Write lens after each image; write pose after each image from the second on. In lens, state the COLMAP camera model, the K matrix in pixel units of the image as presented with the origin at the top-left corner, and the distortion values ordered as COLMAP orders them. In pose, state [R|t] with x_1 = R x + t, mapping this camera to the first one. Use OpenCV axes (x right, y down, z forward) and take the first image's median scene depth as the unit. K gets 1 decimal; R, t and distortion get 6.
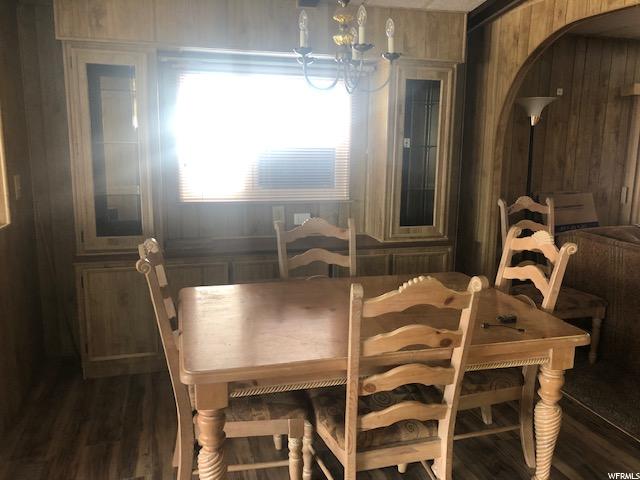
lens RADIAL K [[524.2, 0, 314.6], [0, 524.2, 235.7], [0, 0, 1]] dist [0.034230, -0.037634]
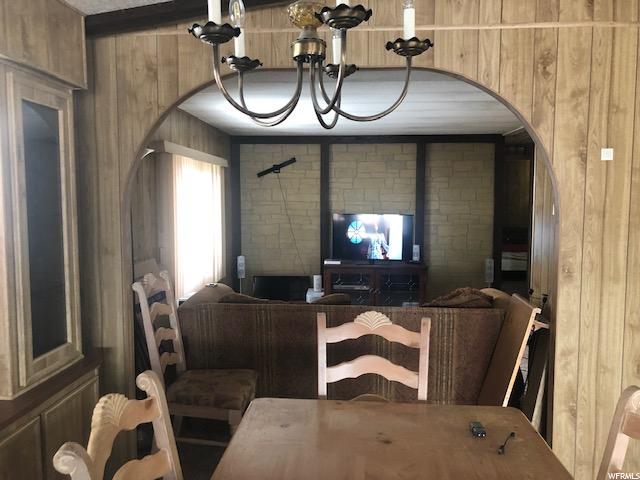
lens RADIAL K [[524.2, 0, 314.6], [0, 524.2, 235.7], [0, 0, 1]] dist [0.034230, -0.037634]
pose [[0.336533, -0.082601, 0.938042, -0.258669], [0.171895, 0.984797, 0.025048, -0.114332], [-0.925850, 0.152815, 0.345615, 0.536262]]
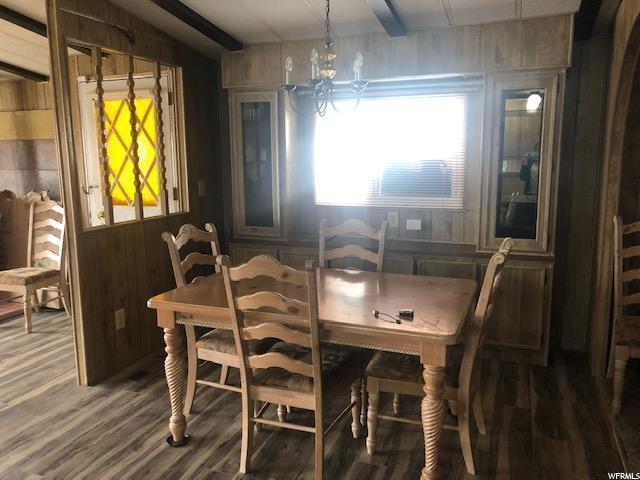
lens RADIAL K [[524.2, 0, 314.6], [0, 524.2, 235.7], [0, 0, 1]] dist [0.034230, -0.037634]
pose [[0.799216, 0.074821, -0.596368, 0.504107], [-0.090053, 0.995928, 0.004266, 0.005849], [0.594259, 0.050296, 0.802700, -0.002973]]
